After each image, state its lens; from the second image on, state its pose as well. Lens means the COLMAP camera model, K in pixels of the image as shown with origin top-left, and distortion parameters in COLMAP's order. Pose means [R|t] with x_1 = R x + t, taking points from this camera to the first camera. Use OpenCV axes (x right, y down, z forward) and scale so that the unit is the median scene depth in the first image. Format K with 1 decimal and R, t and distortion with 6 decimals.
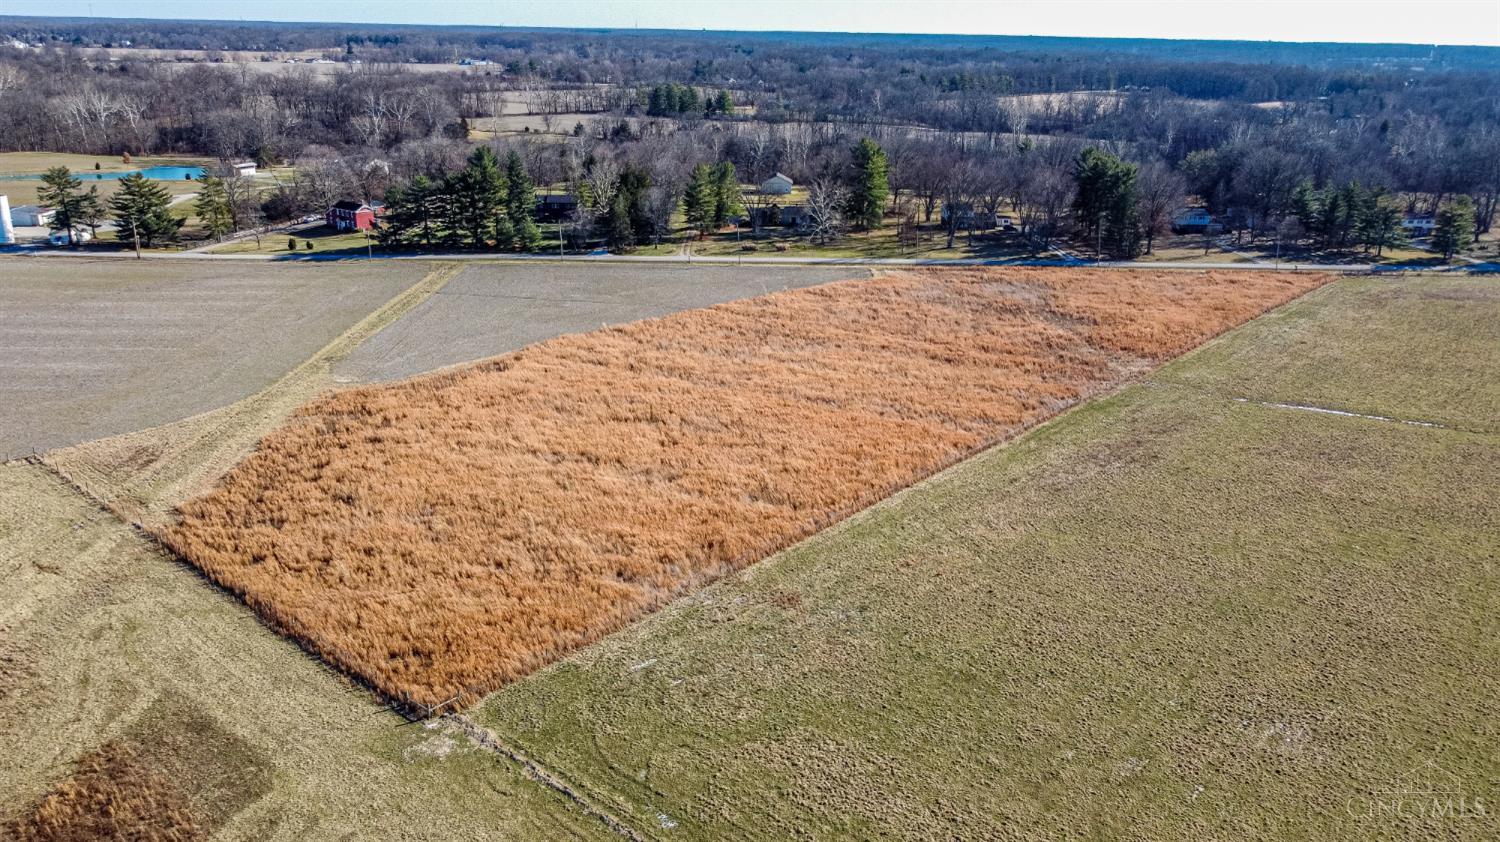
lens RADIAL K [[1132.3, 0, 753.5], [0, 1132.3, 418.5], [0, 0, 1]] dist [0.003918, -0.007632]
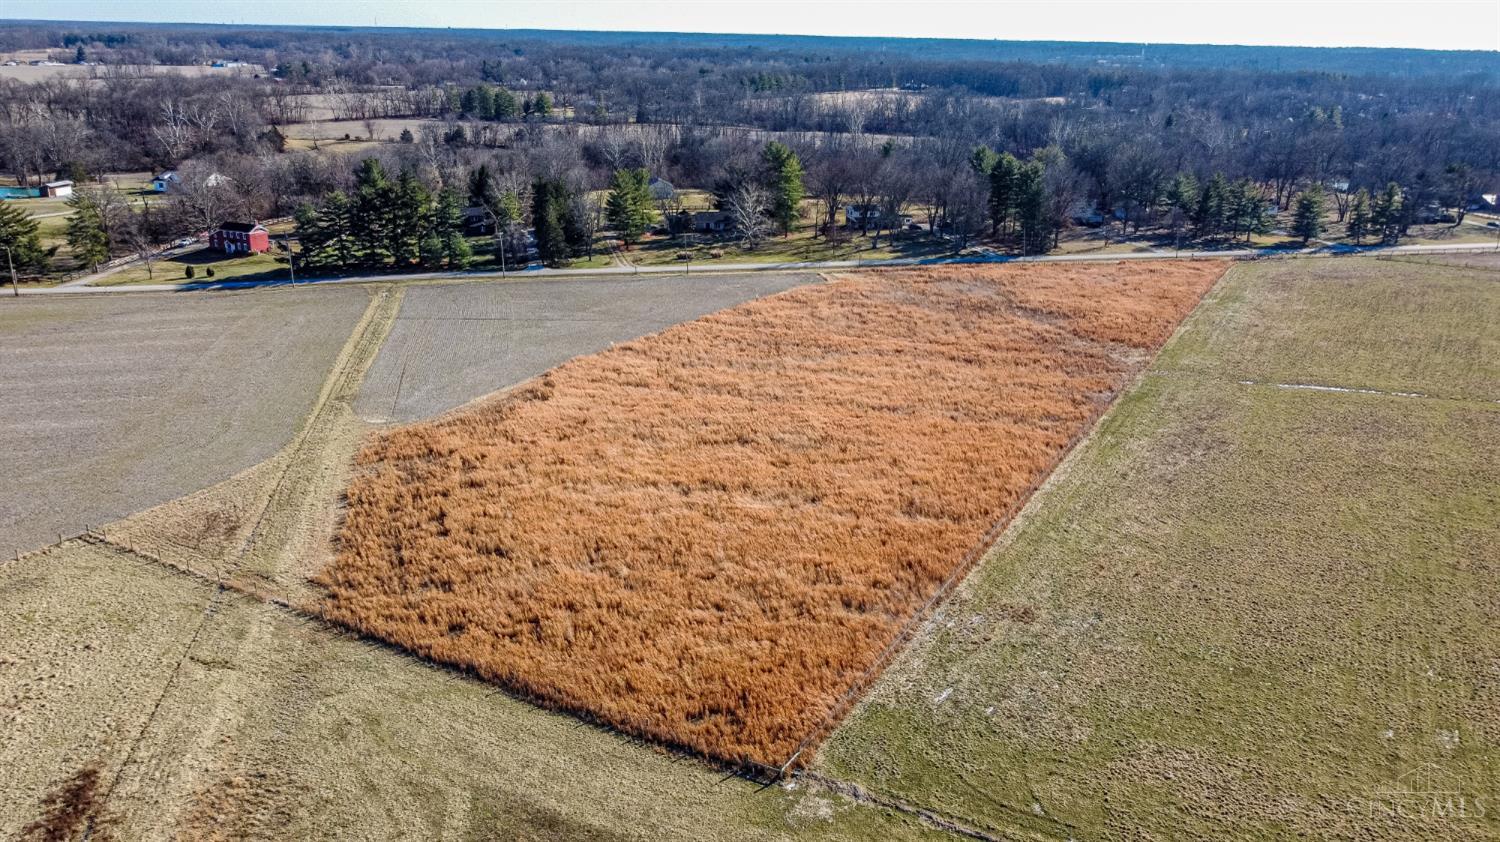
lens RADIAL K [[1132.3, 0, 753.5], [0, 1132.3, 418.5], [0, 0, 1]] dist [0.003918, -0.007632]
pose [[0.977495, -0.066978, 0.200042, -0.151472], [0.066737, 0.997739, 0.007958, -0.013858], [-0.200123, 0.005571, 0.979755, 0.025456]]
